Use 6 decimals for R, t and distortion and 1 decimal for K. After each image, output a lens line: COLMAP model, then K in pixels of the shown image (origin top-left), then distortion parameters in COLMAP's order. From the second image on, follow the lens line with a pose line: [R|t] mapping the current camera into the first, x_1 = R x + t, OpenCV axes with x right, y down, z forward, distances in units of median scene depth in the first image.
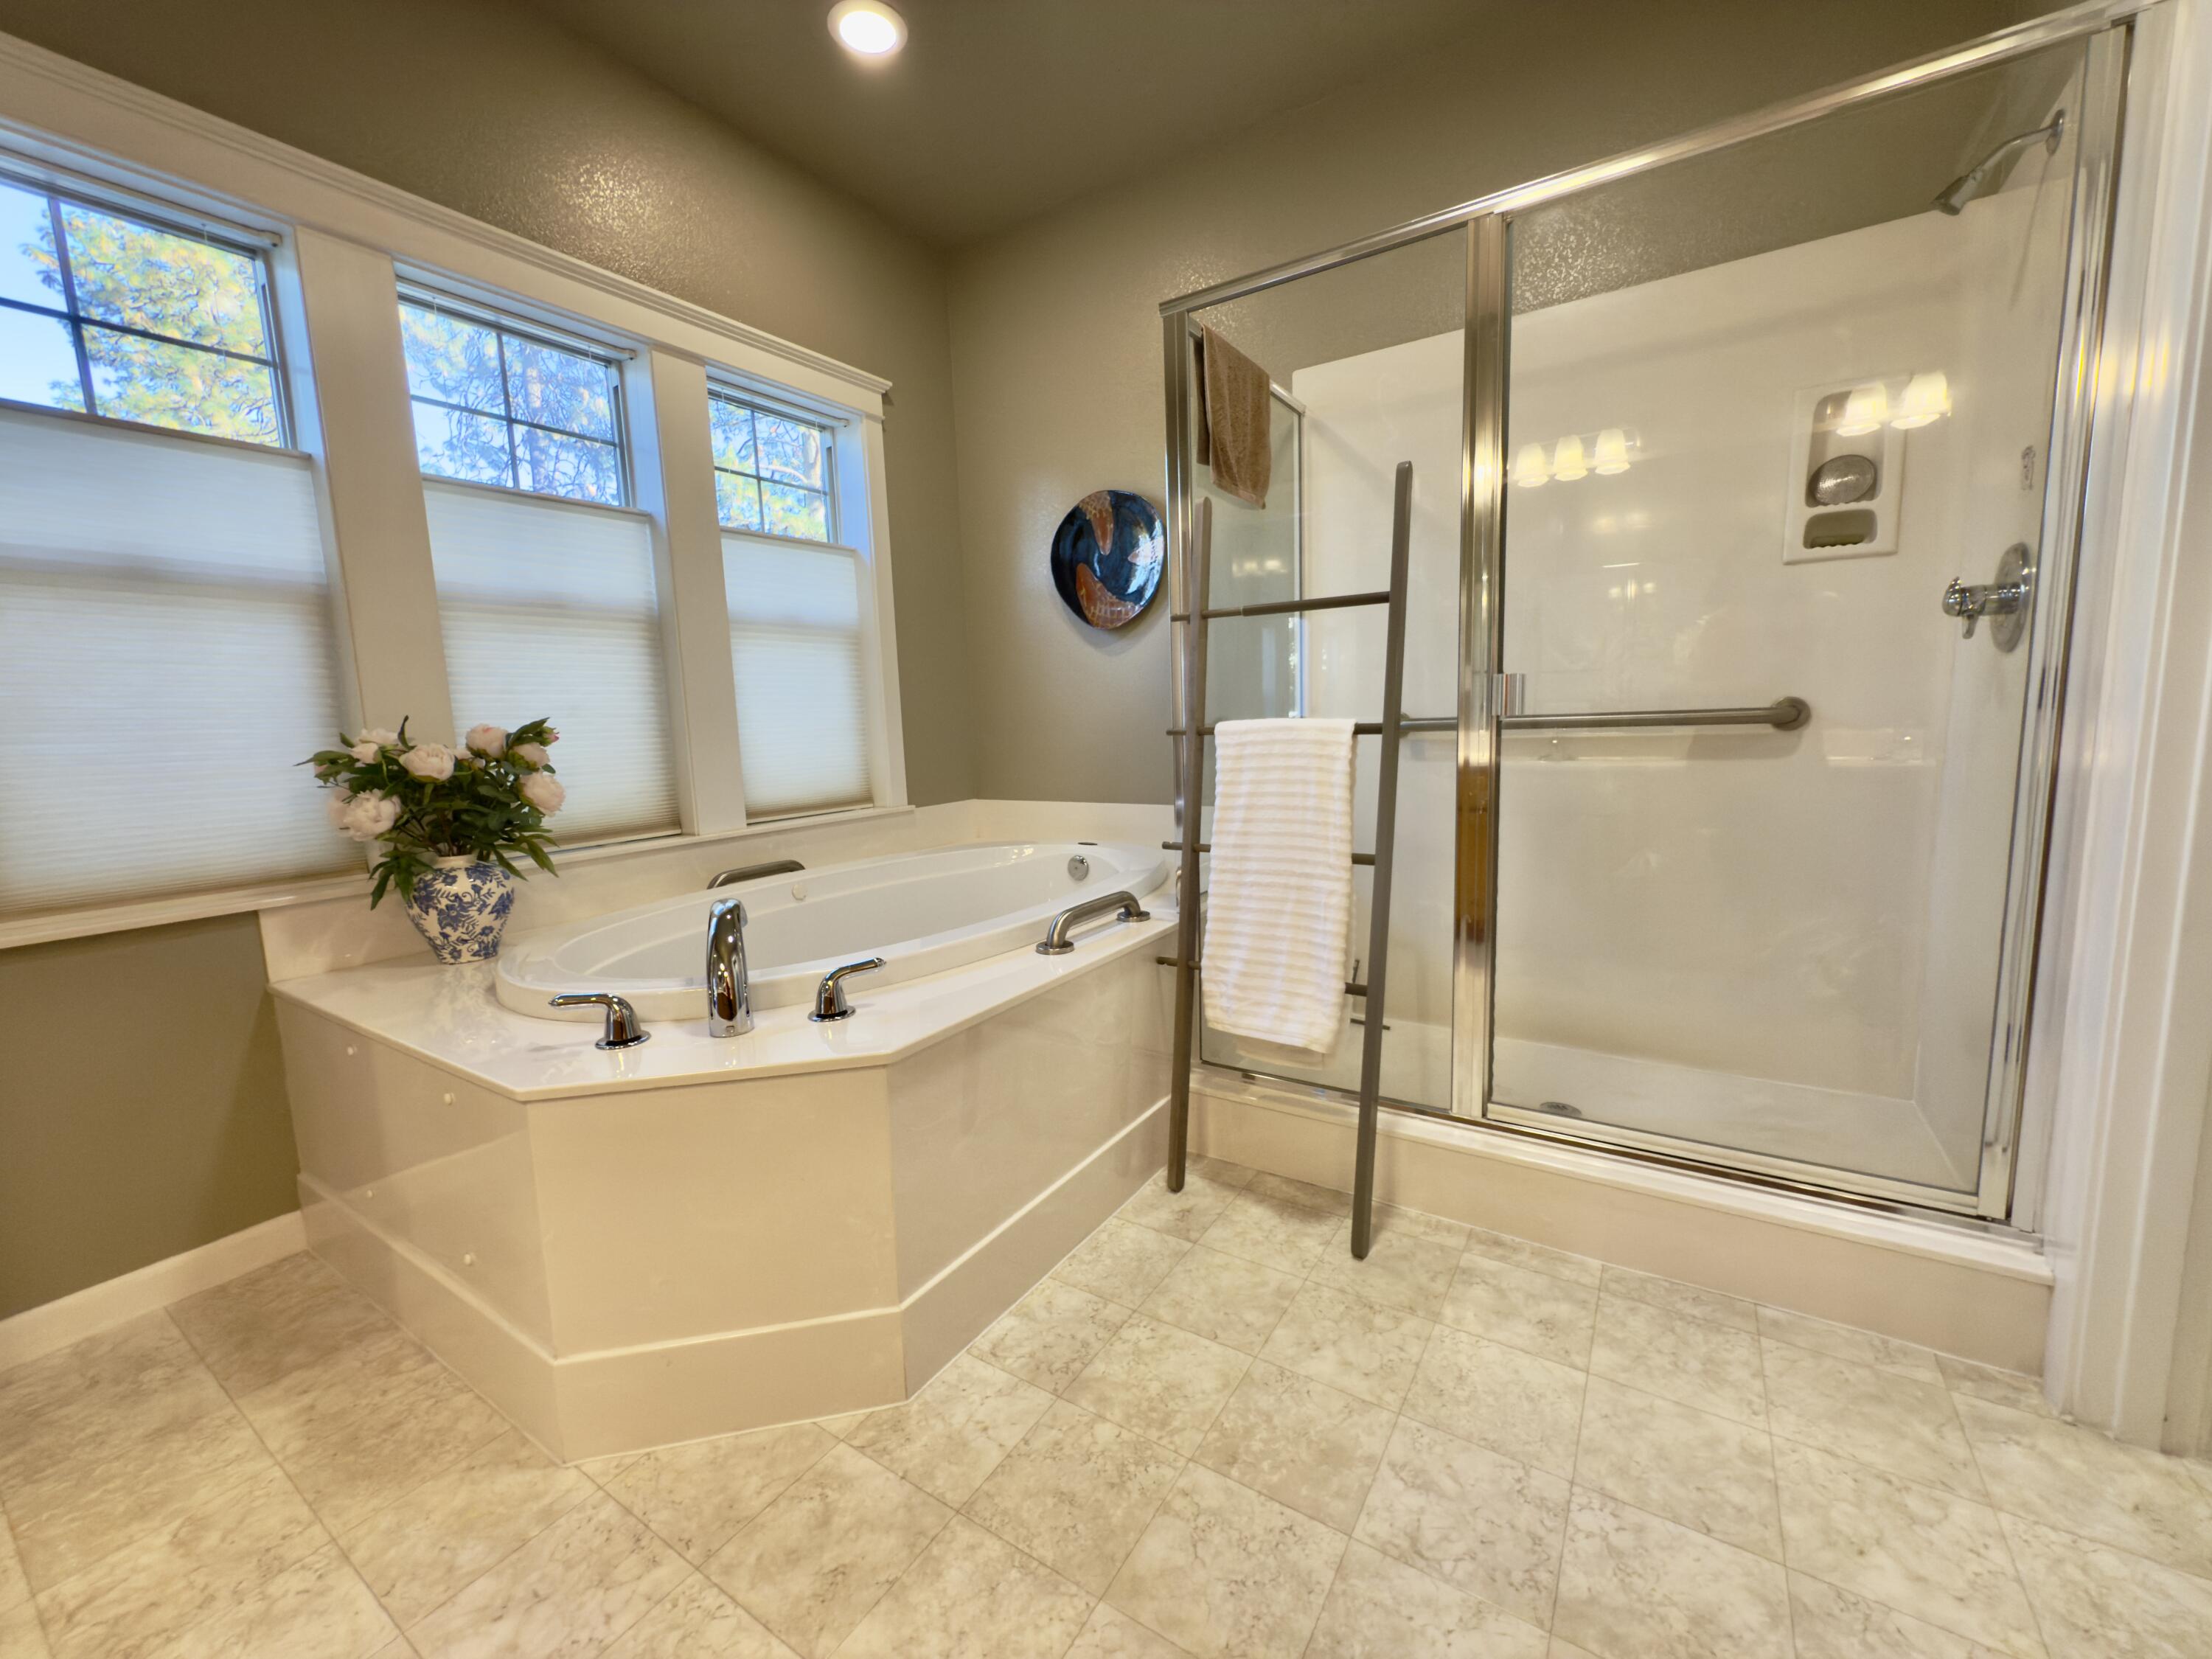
lens RADIAL K [[880.1, 0, 1108.0], [0, 880.1, 830.0], [0, 0, 1]] dist [-0.000072, -0.000257]
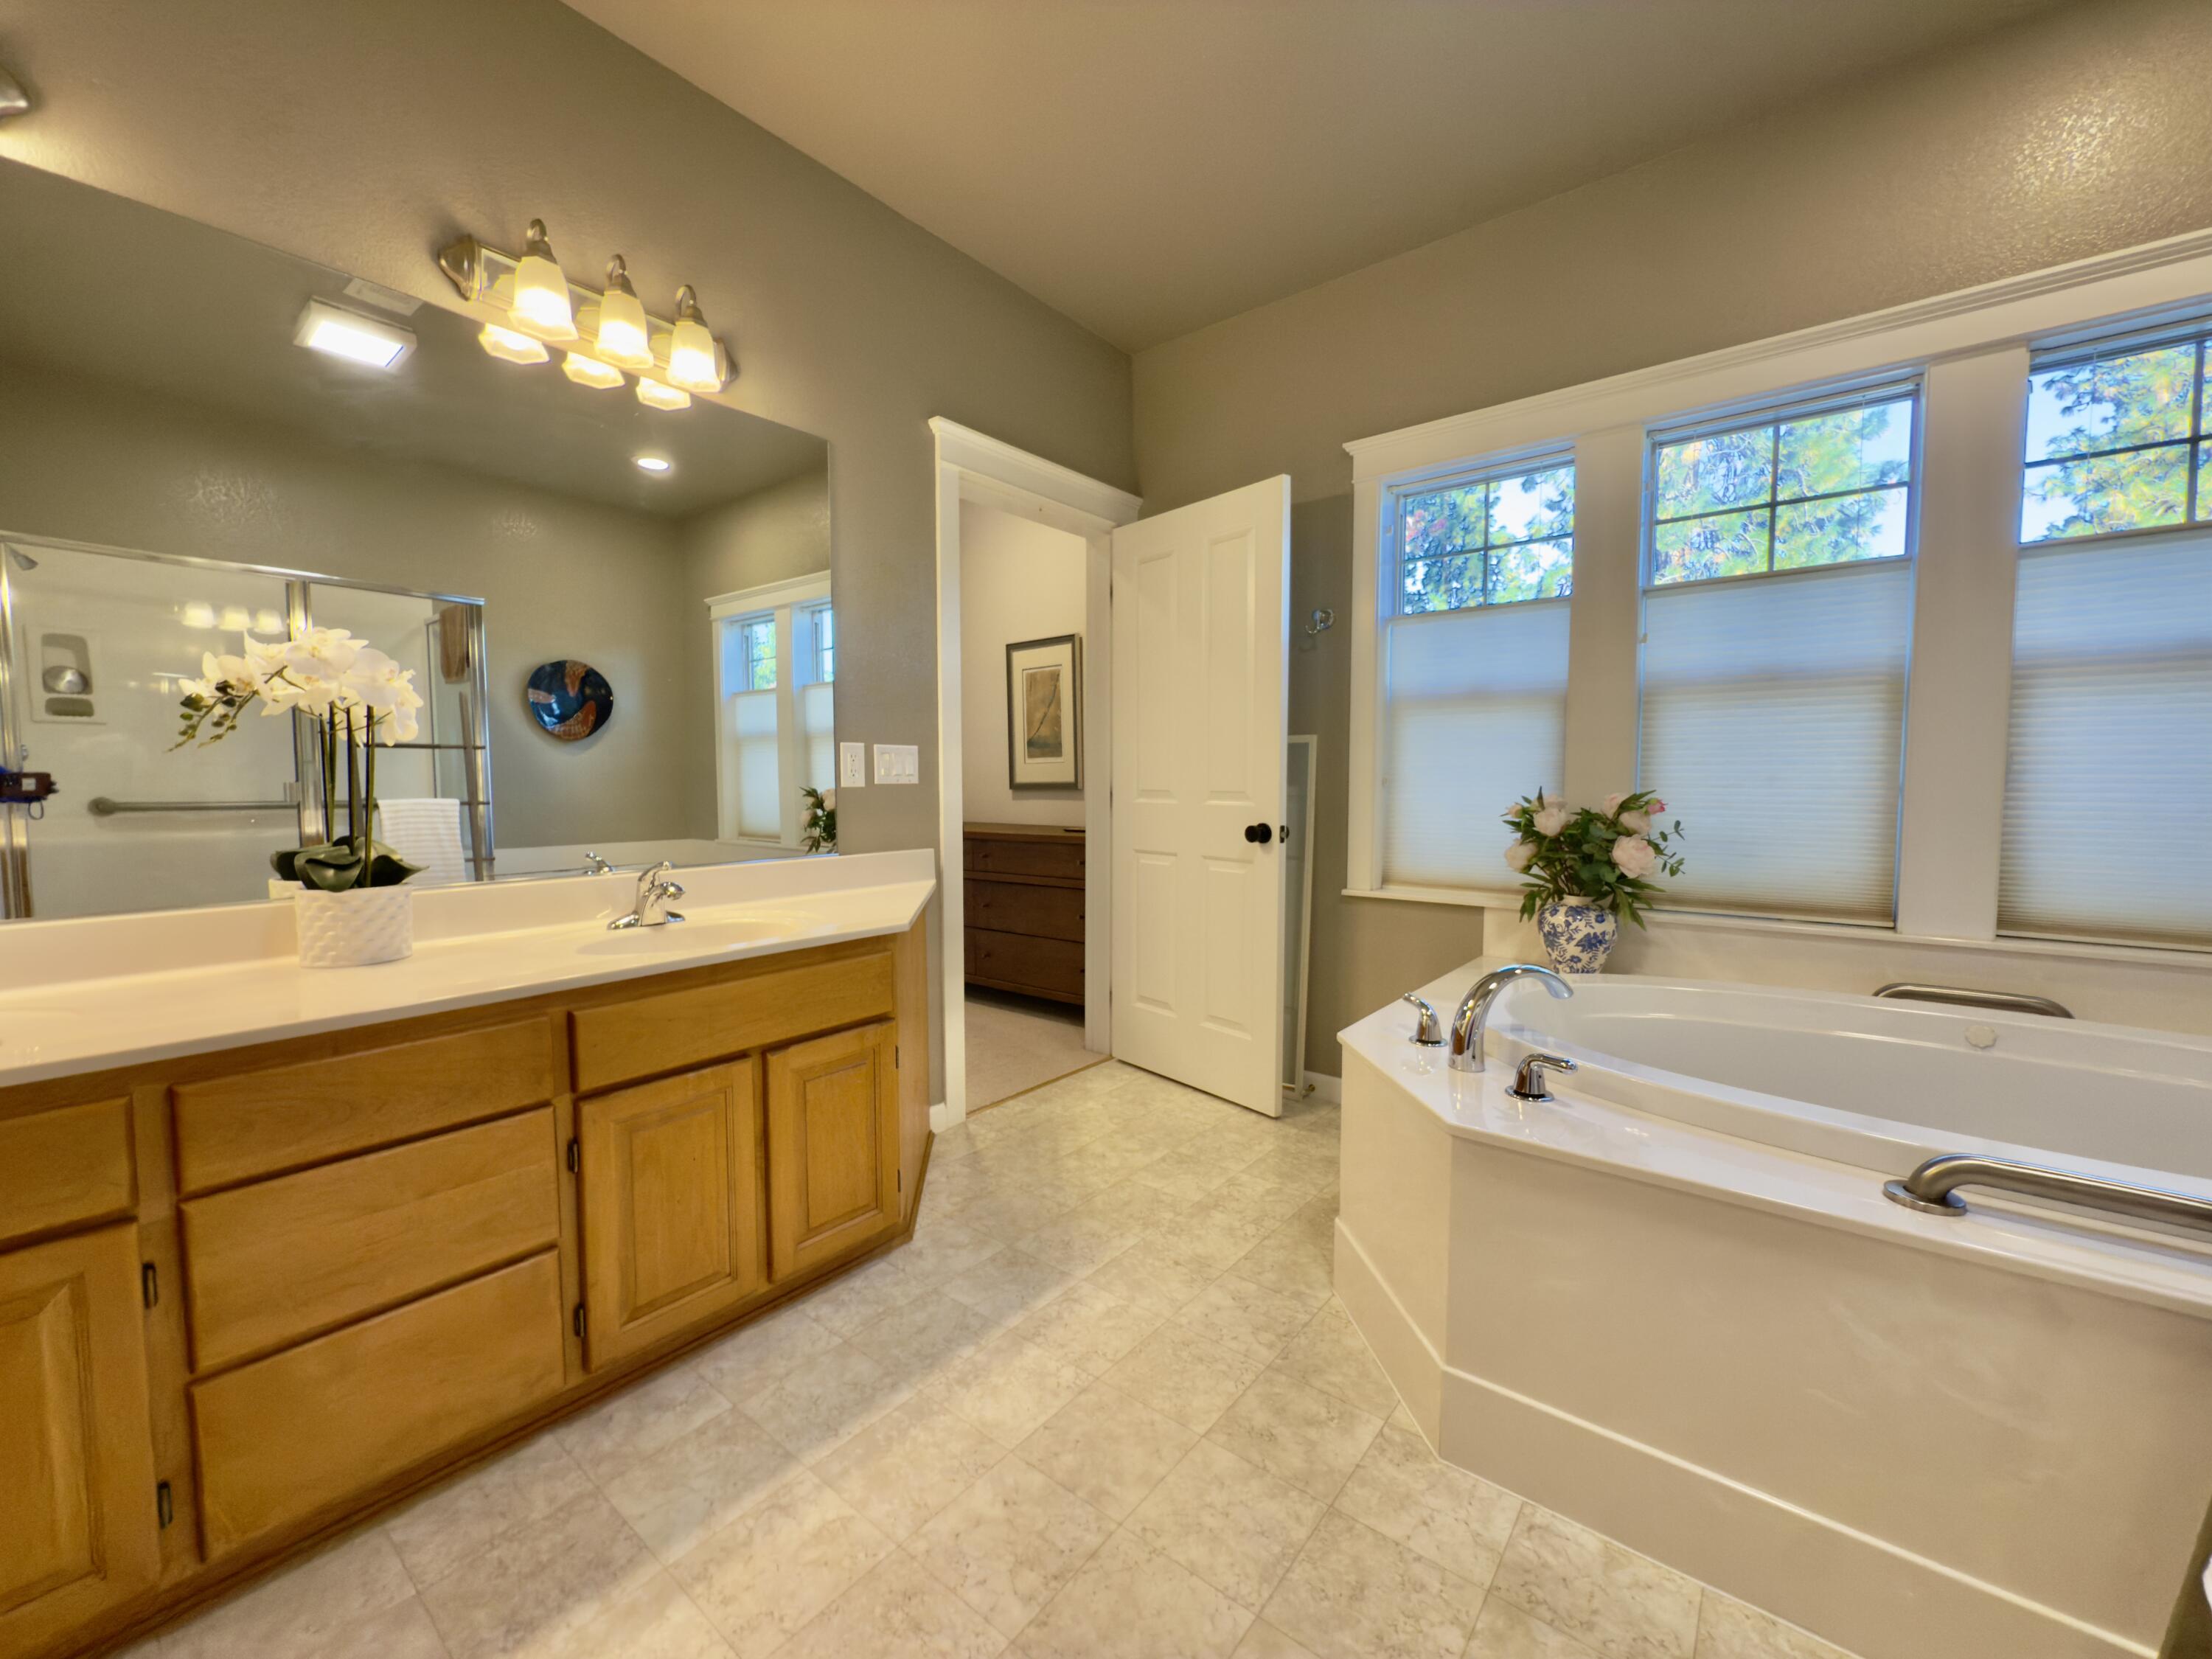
lens RADIAL K [[880.1, 0, 1108.0], [0, 880.1, 830.0], [0, 0, 1]] dist [-0.000072, -0.000257]
pose [[-0.097355, 0.092584, -0.990934, 0.694066], [-0.126584, 0.986426, 0.104599, -0.135572], [0.987167, 0.135620, -0.084314, 0.525245]]
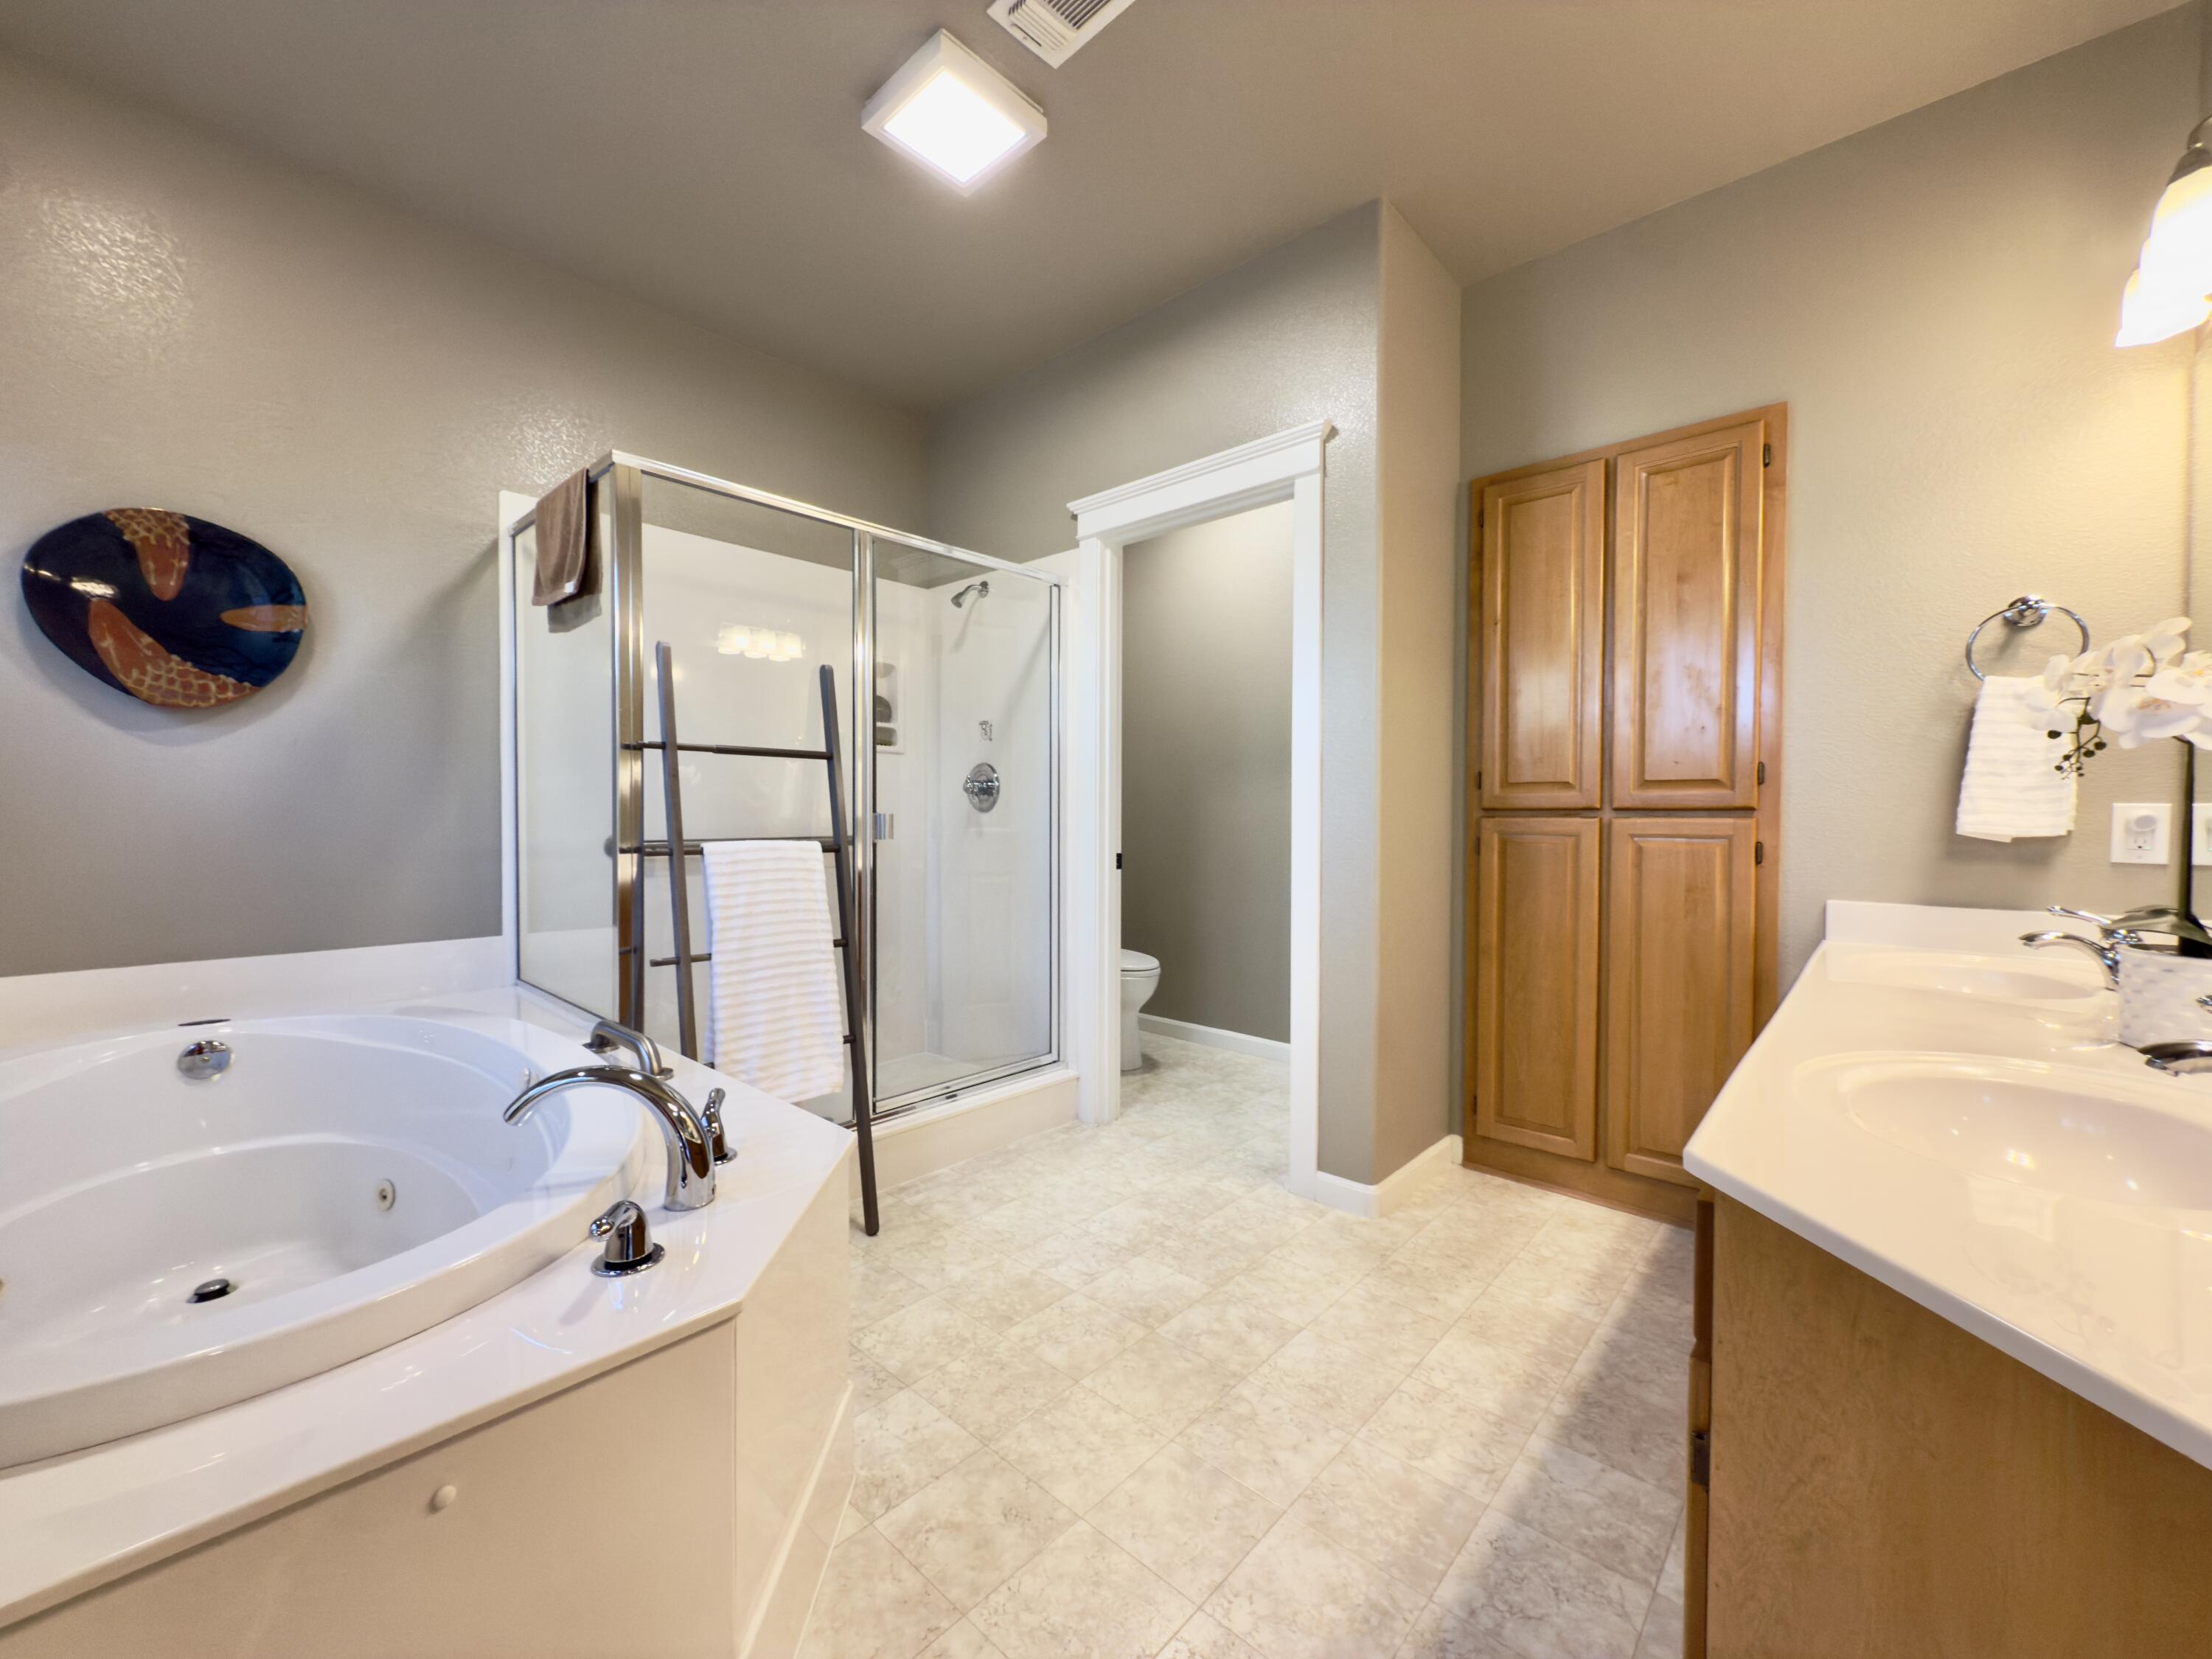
lens RADIAL K [[880.1, 0, 1108.0], [0, 880.1, 830.0], [0, 0, 1]] dist [-0.000072, -0.000257]
pose [[0.164864, 0.017619, 0.986159, -1.095280], [0.119422, 0.992128, -0.037690, -0.043593], [-0.979060, 0.123983, 0.161462, 0.380221]]
